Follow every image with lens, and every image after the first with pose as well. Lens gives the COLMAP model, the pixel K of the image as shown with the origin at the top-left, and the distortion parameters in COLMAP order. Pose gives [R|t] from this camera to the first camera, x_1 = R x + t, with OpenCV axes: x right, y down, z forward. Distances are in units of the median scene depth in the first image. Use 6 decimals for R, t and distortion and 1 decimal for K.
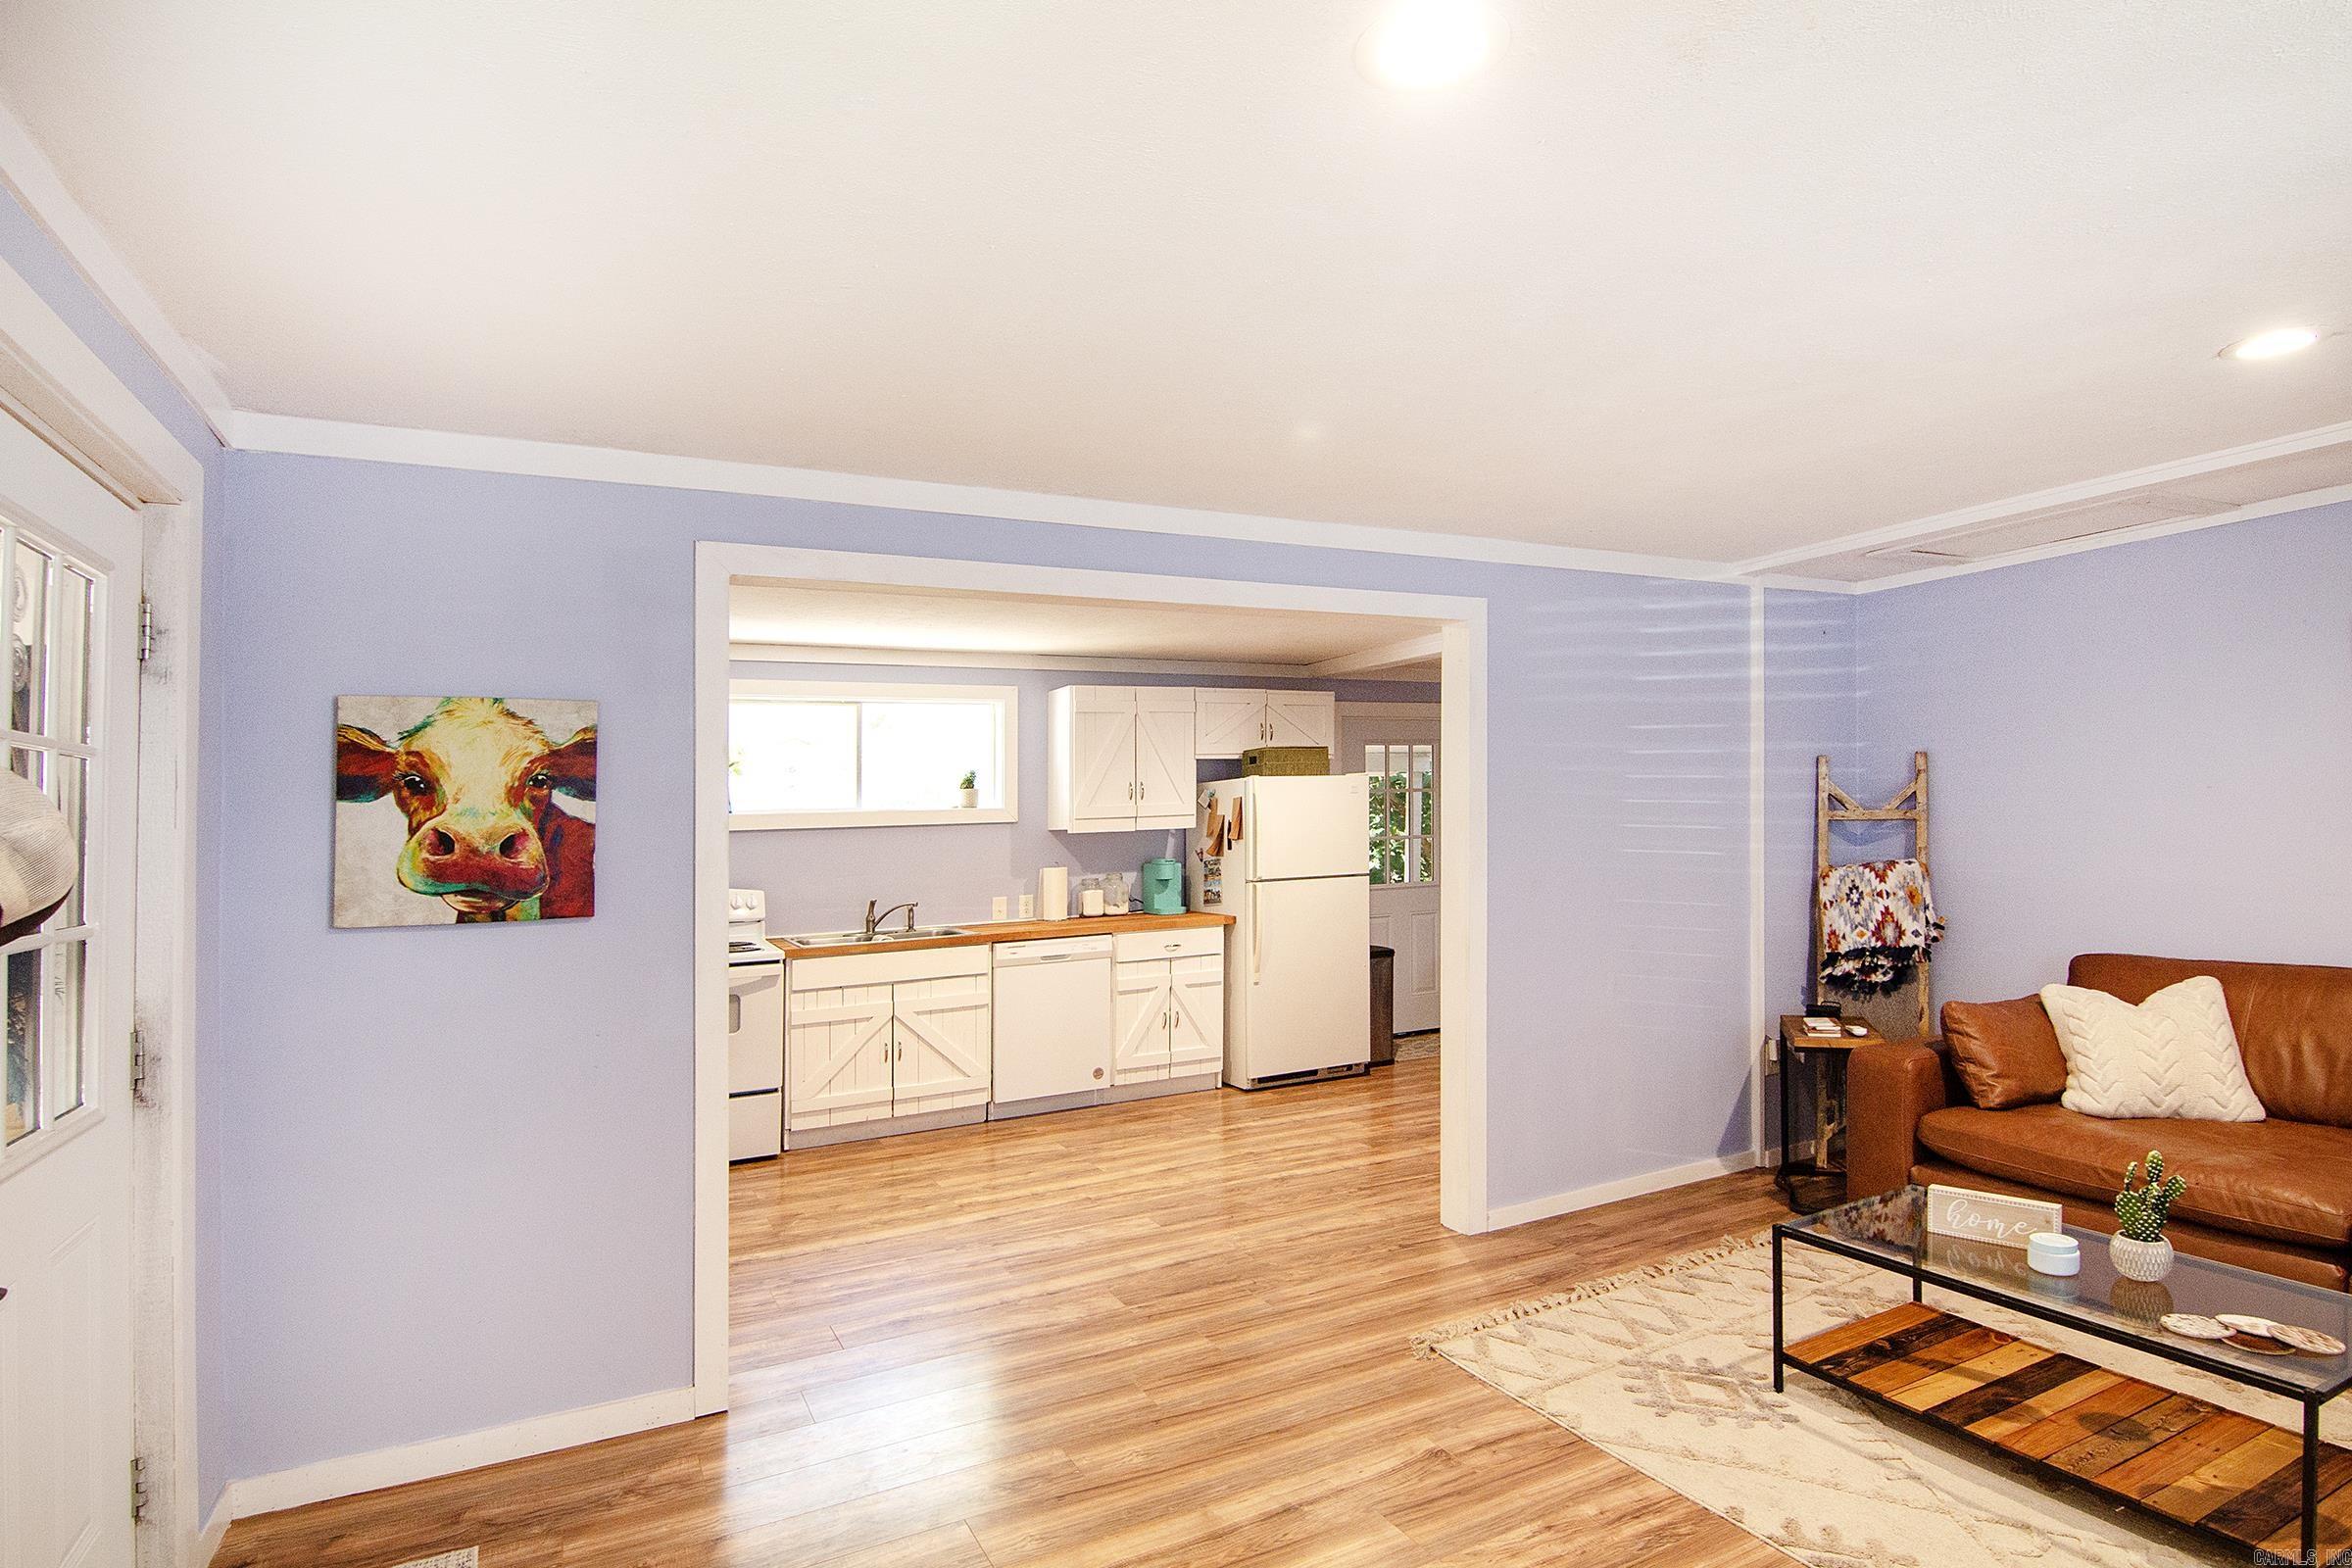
lens RADIAL K [[1192.0, 0, 1173.1], [0, 1192.0, 799.5], [0, 0, 1]] dist [0.004321, -0.013089]
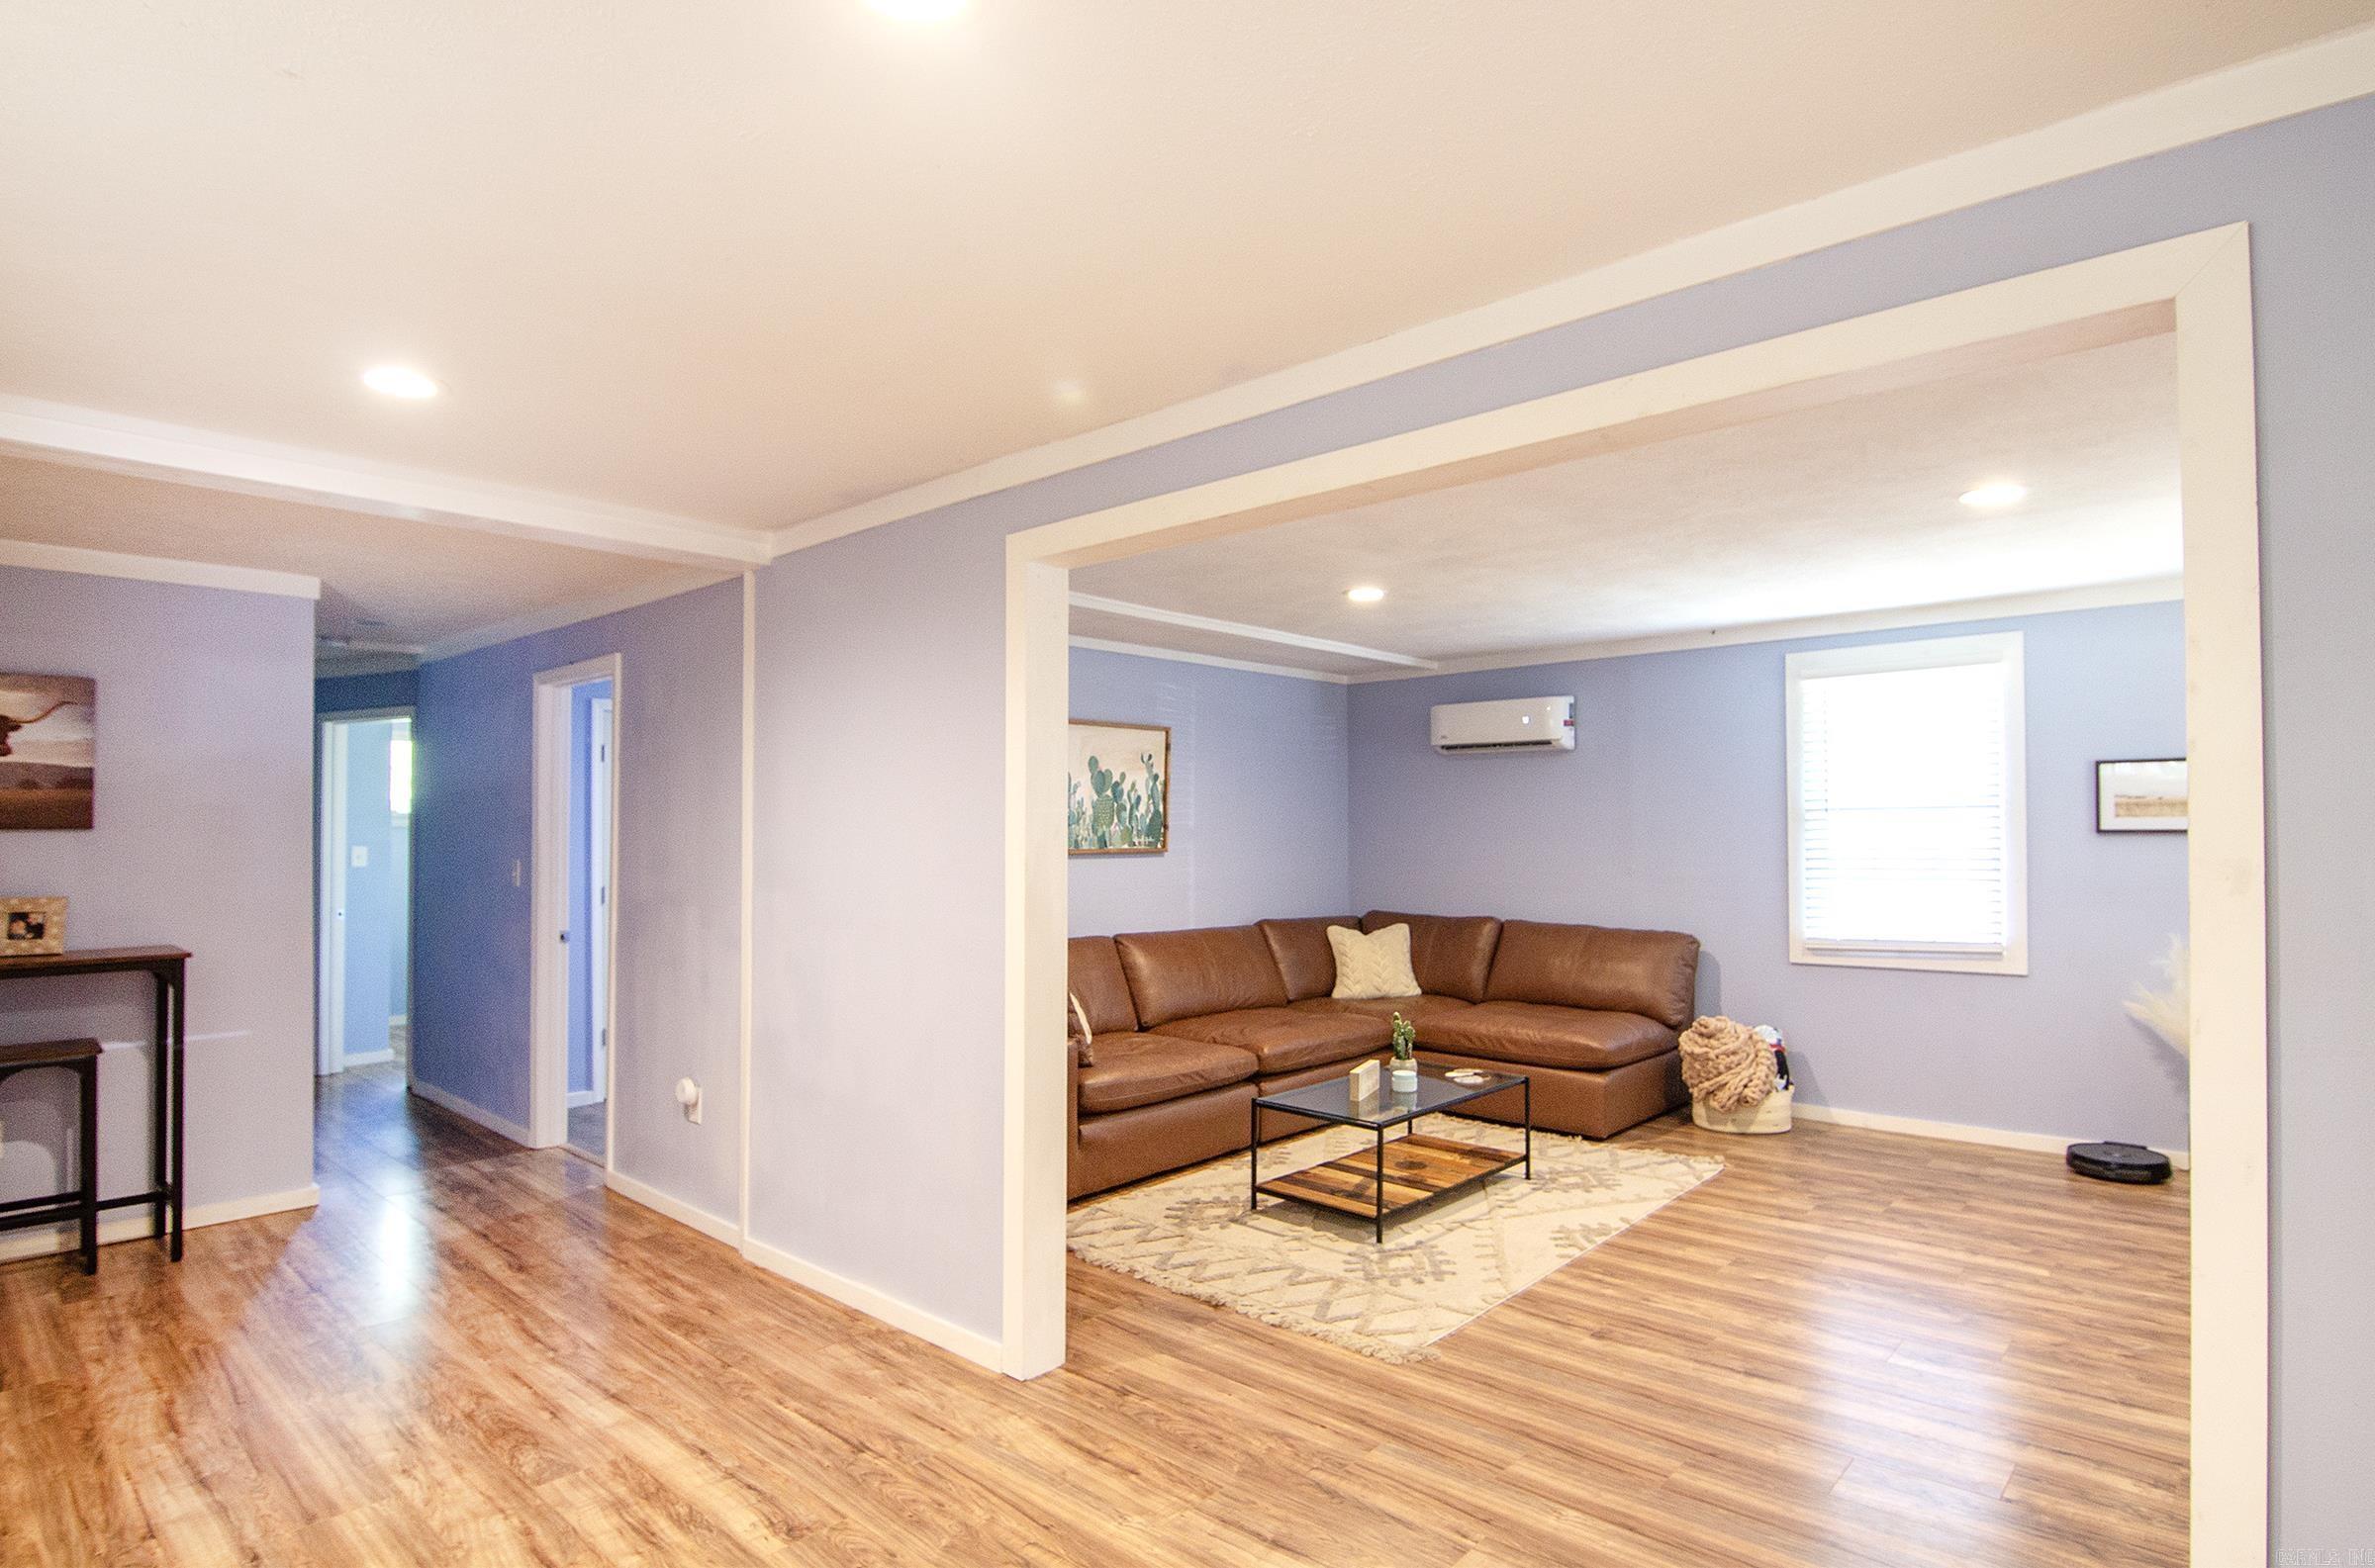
lens RADIAL K [[1227.8, 0, 1199.6], [0, 1227.8, 819.7], [0, 0, 1]] dist [0.000110, -0.010583]
pose [[-0.363524, 0.044912, 0.930502, -0.498614], [-0.006040, 0.998703, -0.050564, 0.043622], [-0.931565, -0.024001, -0.362781, 1.098525]]
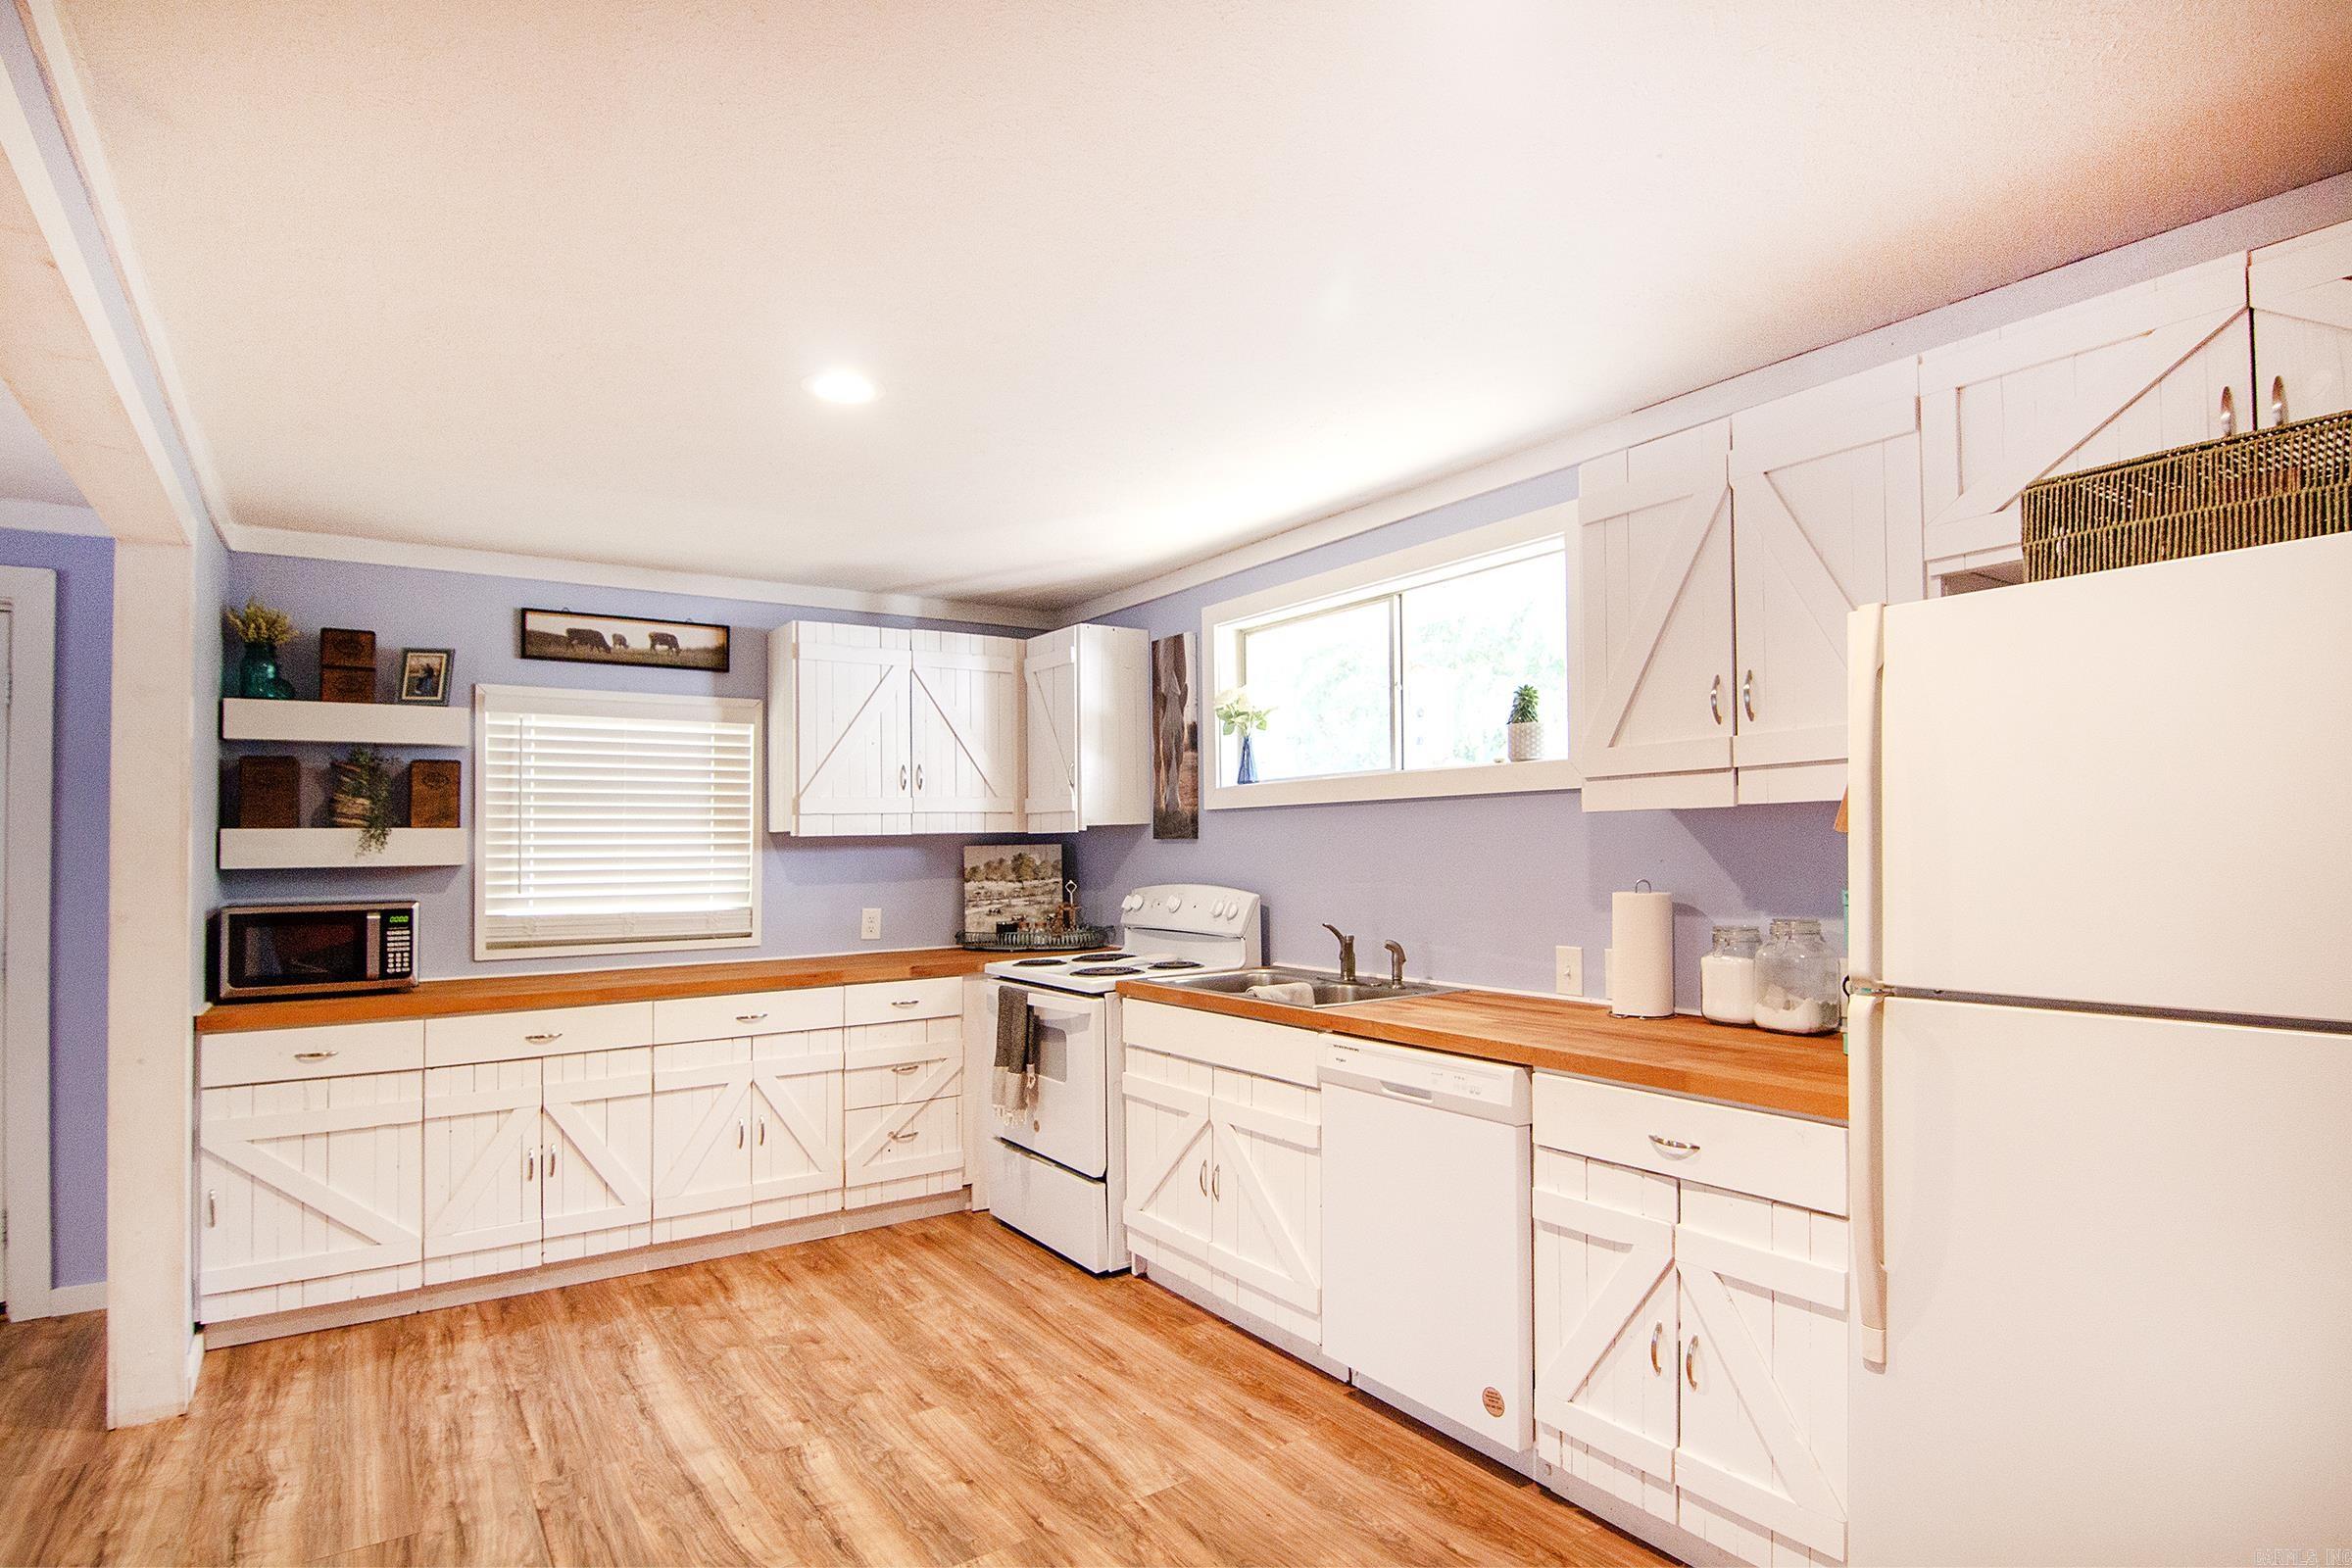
lens RADIAL K [[1192.0, 0, 1173.1], [0, 1192.0, 799.5], [0, 0, 1]] dist [0.004321, -0.013089]
pose [[0.147575, -0.014456, -0.988945, 0.437986], [0.023246, 0.999668, -0.011144, 0.037259], [0.988778, -0.021344, 0.147862, 1.135077]]
